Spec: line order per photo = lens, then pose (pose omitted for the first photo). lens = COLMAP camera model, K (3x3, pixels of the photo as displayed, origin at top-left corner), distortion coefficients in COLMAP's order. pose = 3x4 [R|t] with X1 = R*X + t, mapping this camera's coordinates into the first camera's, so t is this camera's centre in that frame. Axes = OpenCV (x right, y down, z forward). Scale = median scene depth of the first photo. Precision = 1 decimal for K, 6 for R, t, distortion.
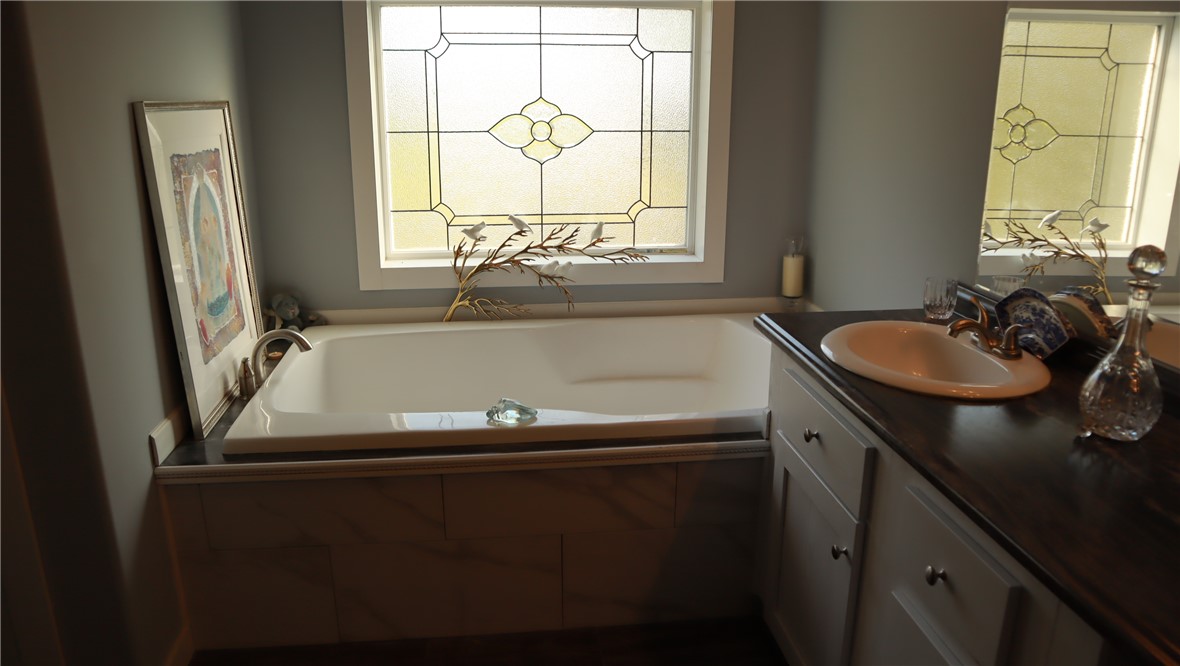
lens RADIAL K [[809.9, 0, 590.0], [0, 809.9, 333.0], [0, 0, 1]] dist [-0.062224, -0.000385]
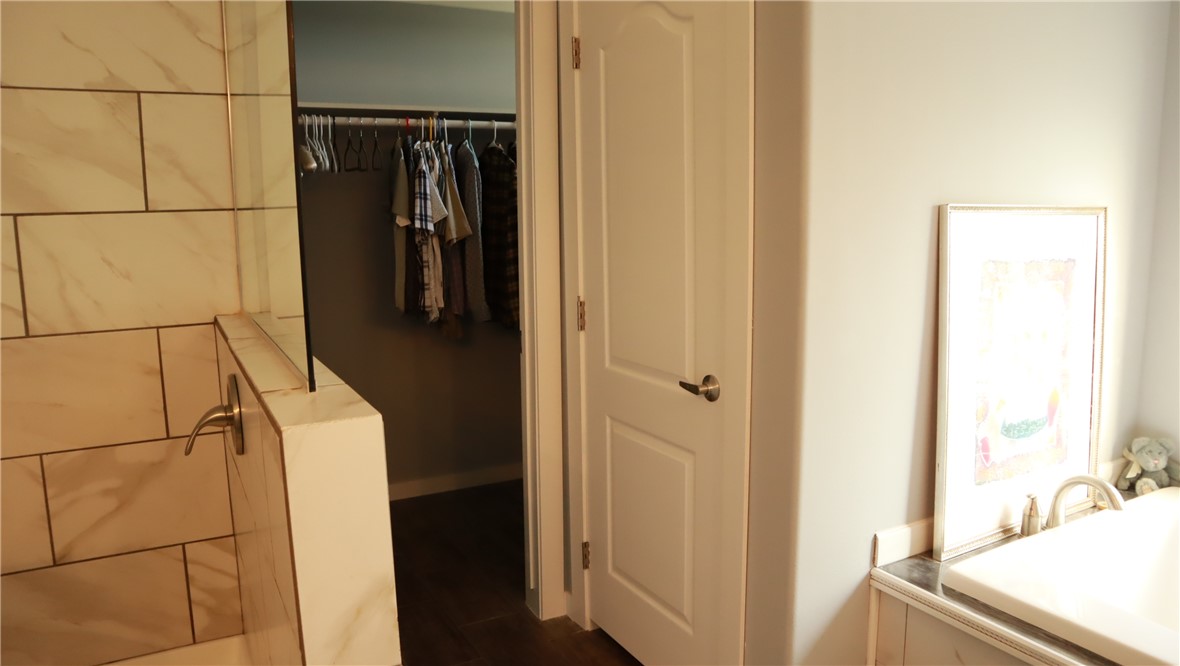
lens RADIAL K [[809.9, 0, 590.0], [0, 809.9, 333.0], [0, 0, 1]] dist [-0.062224, -0.000385]
pose [[0.365353, 0.123986, -0.922575, 0.175598], [-0.245571, 0.968818, 0.032951, -0.051351], [0.897893, 0.214519, 0.384408, 0.210573]]
